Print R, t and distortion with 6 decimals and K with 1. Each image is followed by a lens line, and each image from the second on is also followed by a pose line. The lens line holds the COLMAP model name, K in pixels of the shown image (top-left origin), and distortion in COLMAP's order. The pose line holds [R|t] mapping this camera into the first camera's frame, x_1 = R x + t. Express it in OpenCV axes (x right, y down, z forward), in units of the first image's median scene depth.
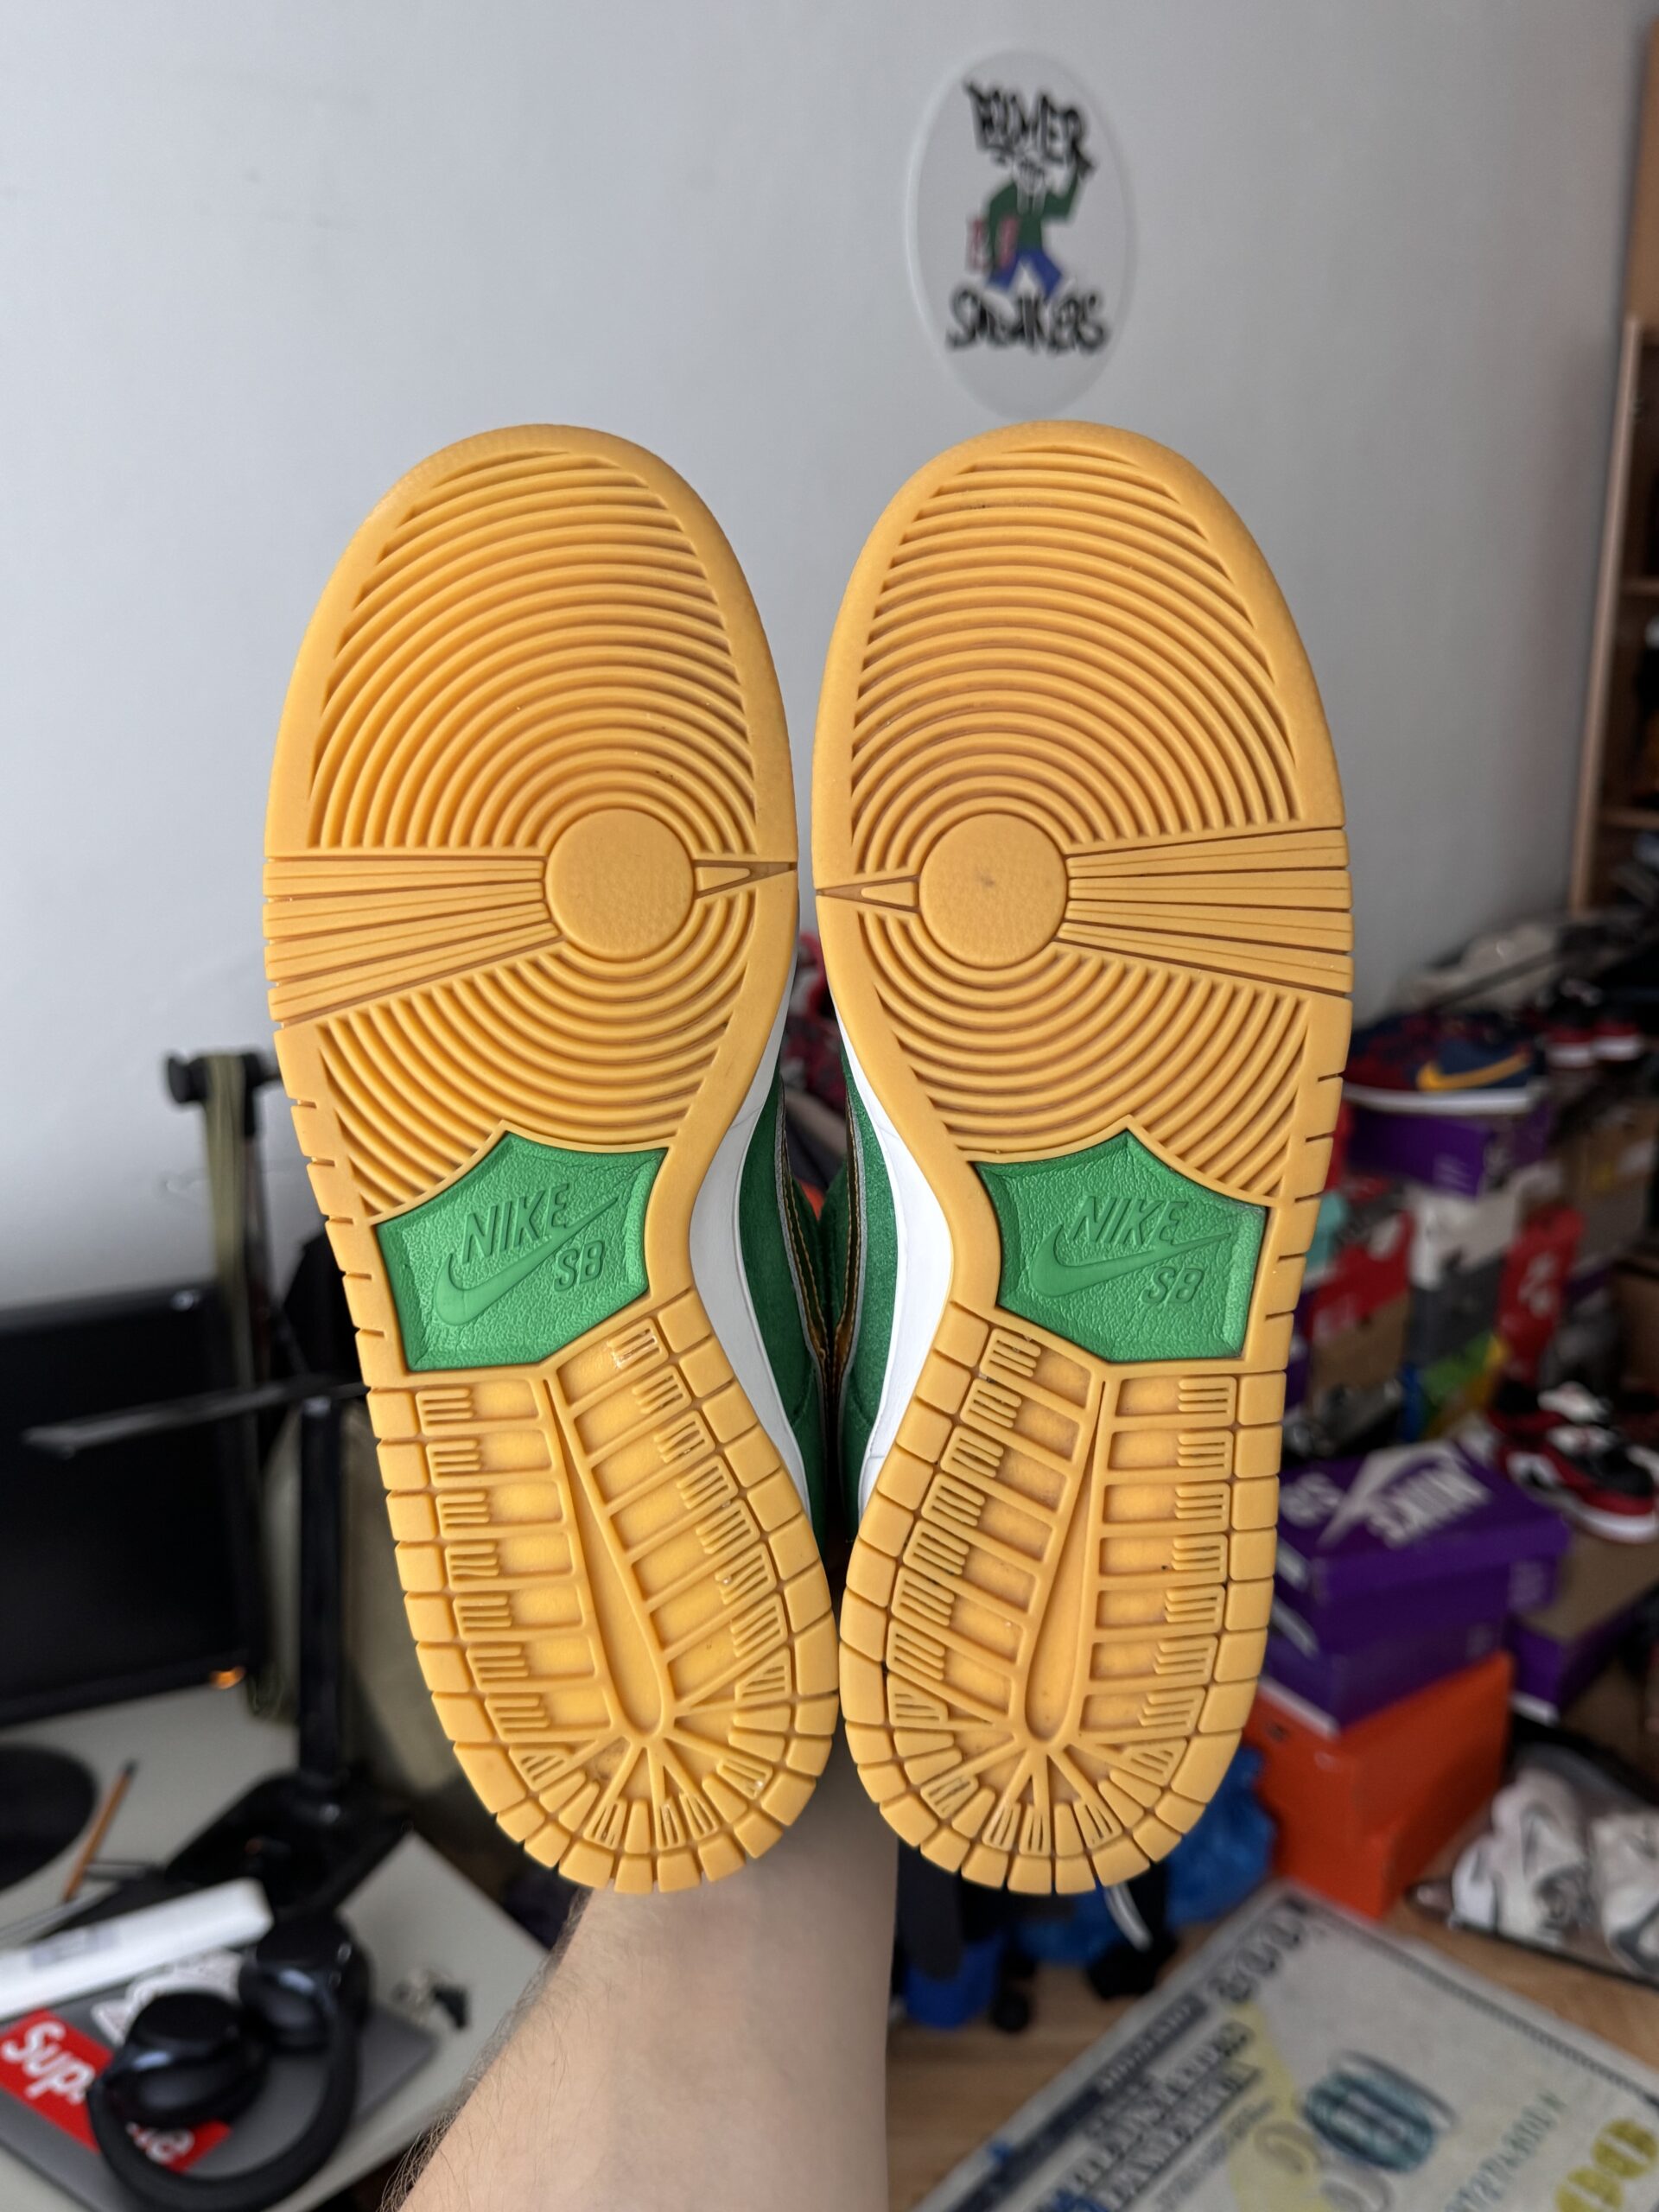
lens RADIAL K [[1776.9, 0, 798.1], [0, 1776.9, 1081.9], [0, 0, 1]] dist [-0.006258, -0.067027]
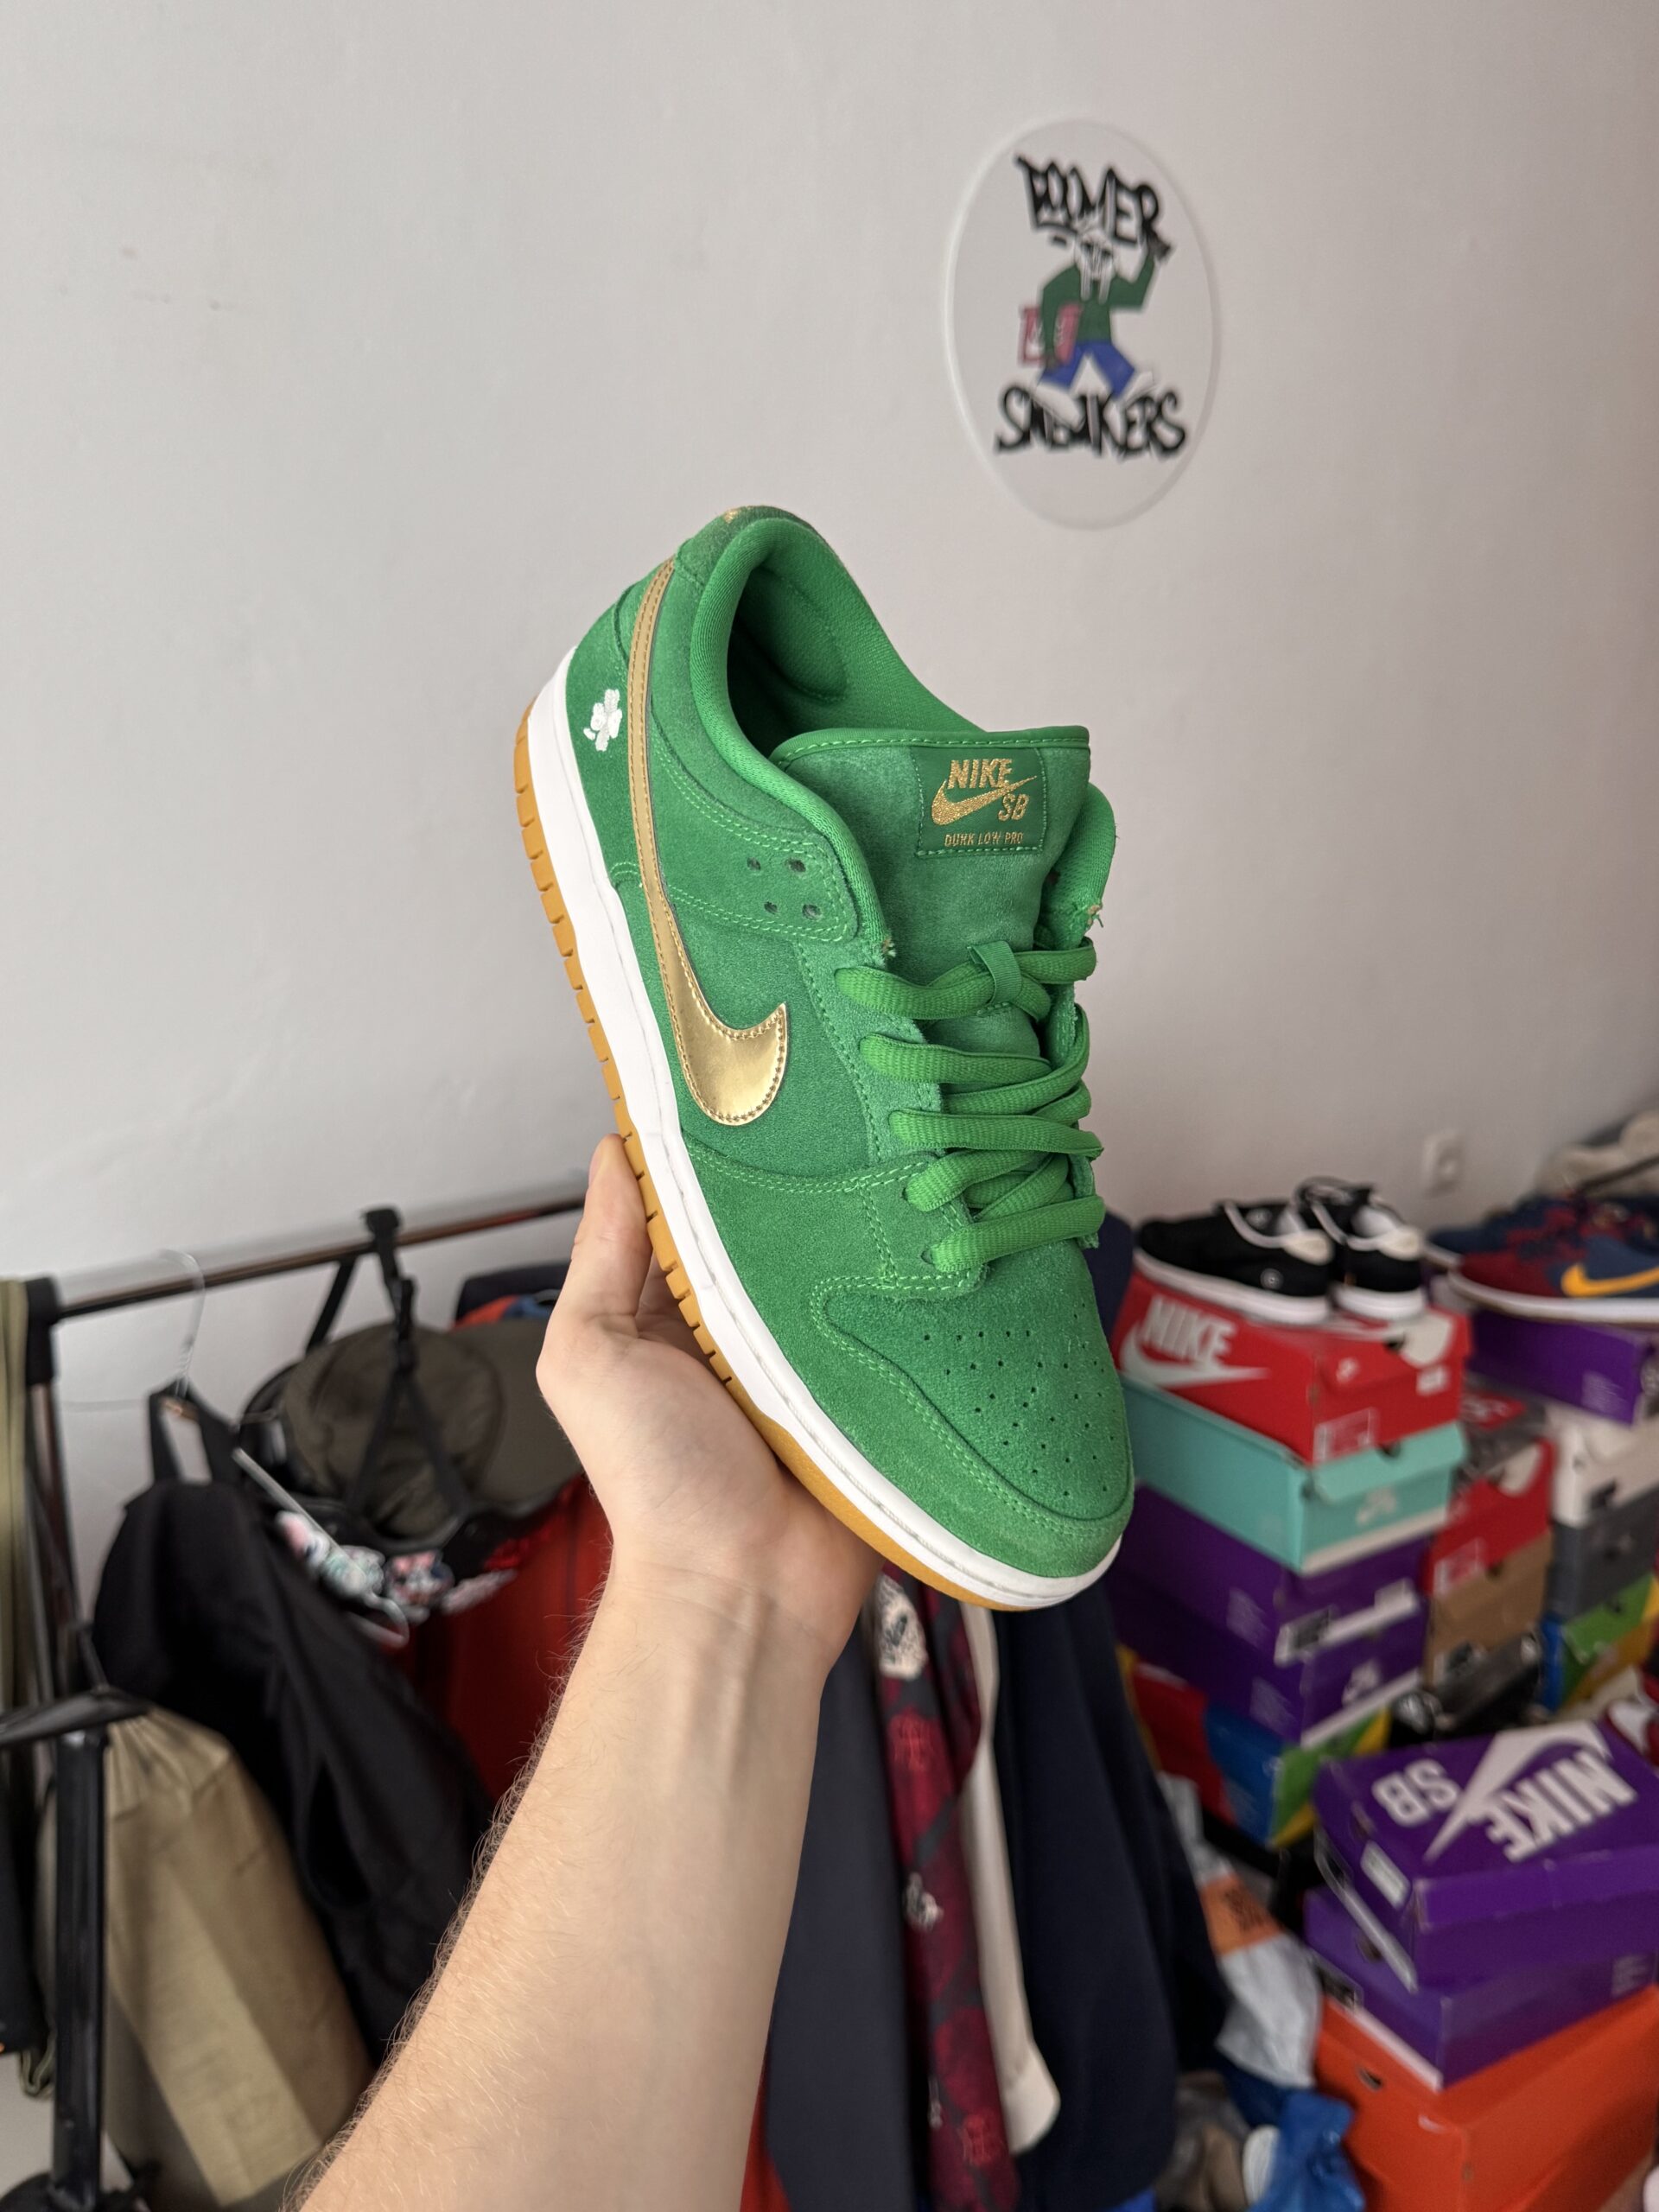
lens RADIAL K [[1782.5, 0, 797.2], [0, 1782.5, 1098.6], [0, 0, 1]] dist [-0.010713, -0.044137]
pose [[0.995635, 0.019543, -0.091262, 0.071489], [-0.024984, 0.997954, -0.058856, -0.038719], [0.089925, 0.060880, 0.994086, 0.129549]]
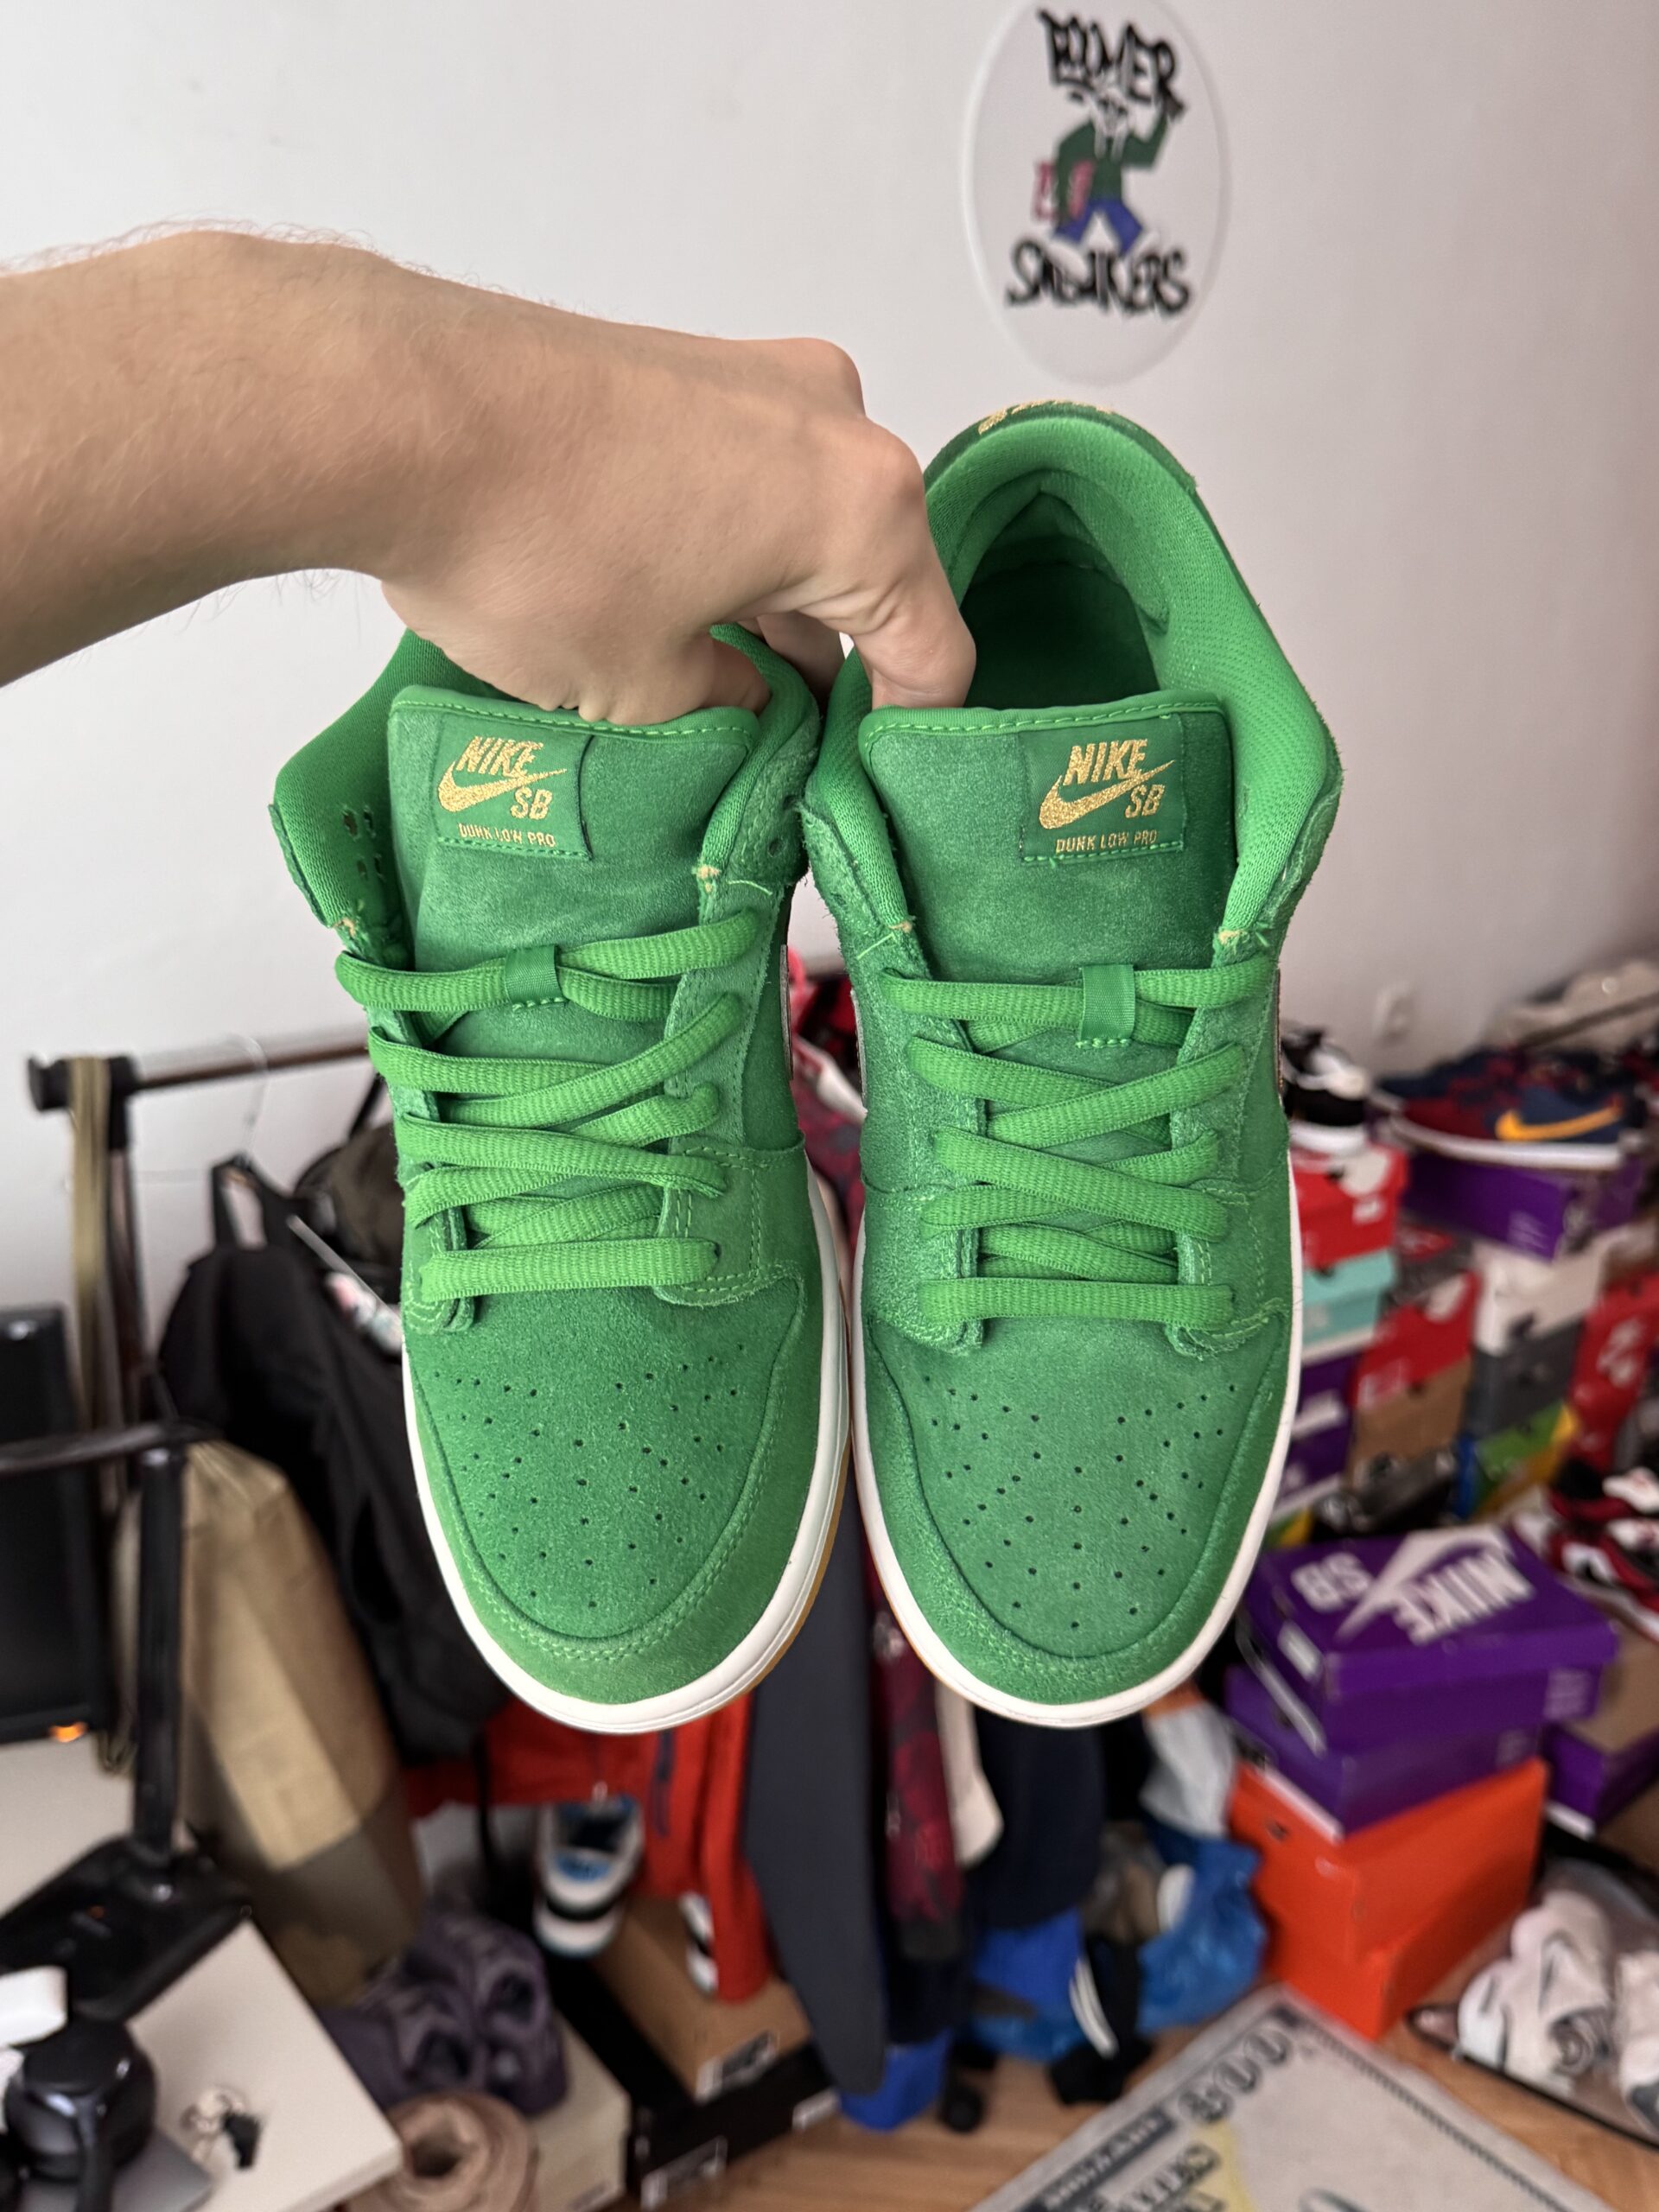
lens RADIAL K [[1782.5, 0, 797.2], [0, 1782.5, 1098.6], [0, 0, 1]] dist [-0.010713, -0.044137]
pose [[0.995957, 0.060774, -0.066158, 0.061346], [-0.059013, 0.997857, 0.028248, -0.026455], [0.067733, -0.024229, 0.997409, 0.071750]]
